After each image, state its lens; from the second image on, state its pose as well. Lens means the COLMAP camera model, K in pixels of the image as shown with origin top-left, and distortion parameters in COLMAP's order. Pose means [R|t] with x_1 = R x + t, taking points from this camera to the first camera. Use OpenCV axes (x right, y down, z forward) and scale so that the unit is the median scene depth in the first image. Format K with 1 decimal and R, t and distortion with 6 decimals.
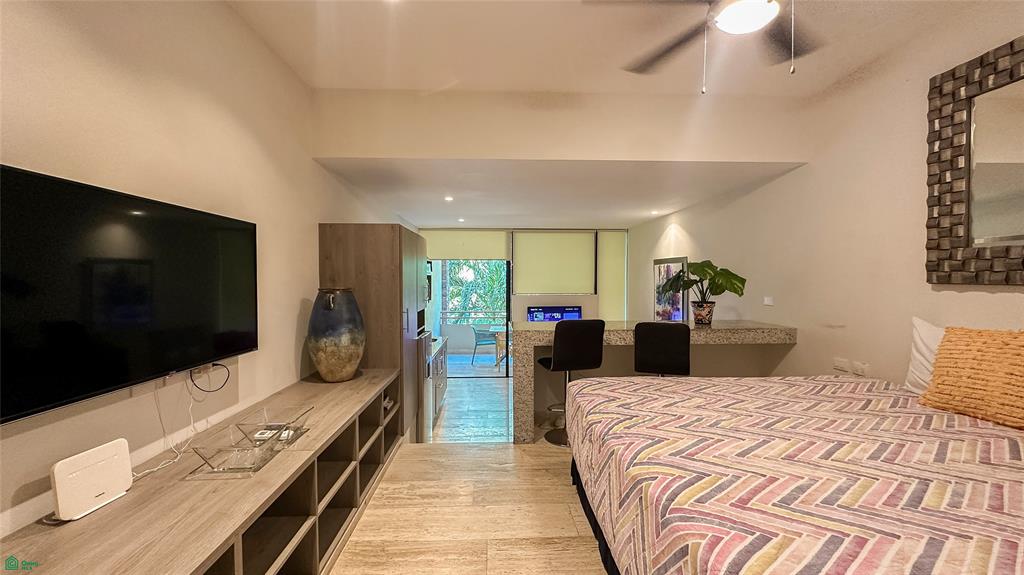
lens RADIAL K [[413.8, 0, 511.5], [0, 413.8, 281.4], [0, 0, 1]] dist [-0.003862, 0.000613]
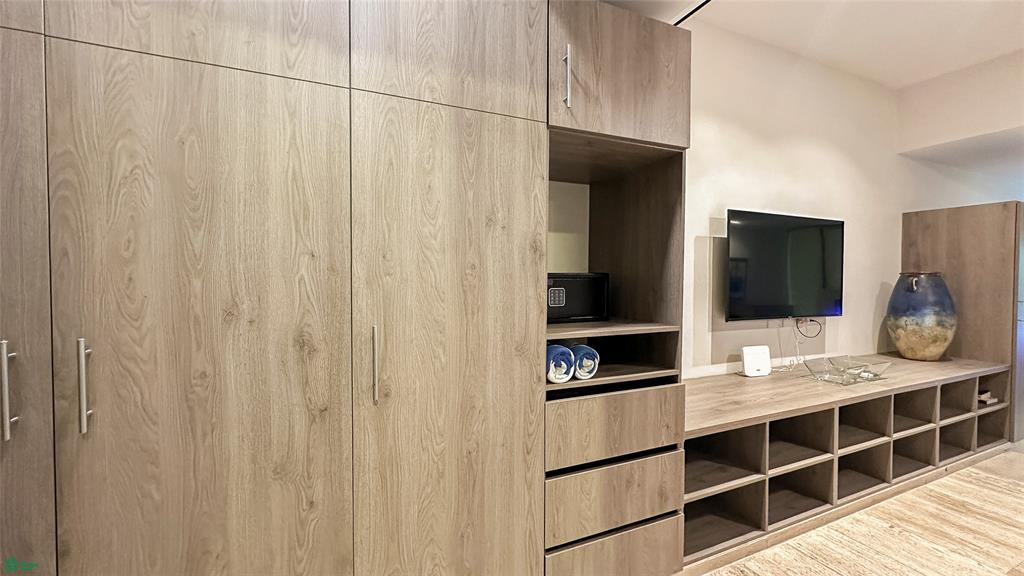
lens RADIAL K [[413.8, 0, 505.7], [0, 413.8, 284.4], [0, 0, 1]] dist [-0.003862, 0.000613]
pose [[0.363247, 0.033892, -0.931076, 0.187456], [-0.008672, 0.999418, 0.032996, 0.022518], [0.931653, -0.003912, 0.363329, -0.403664]]
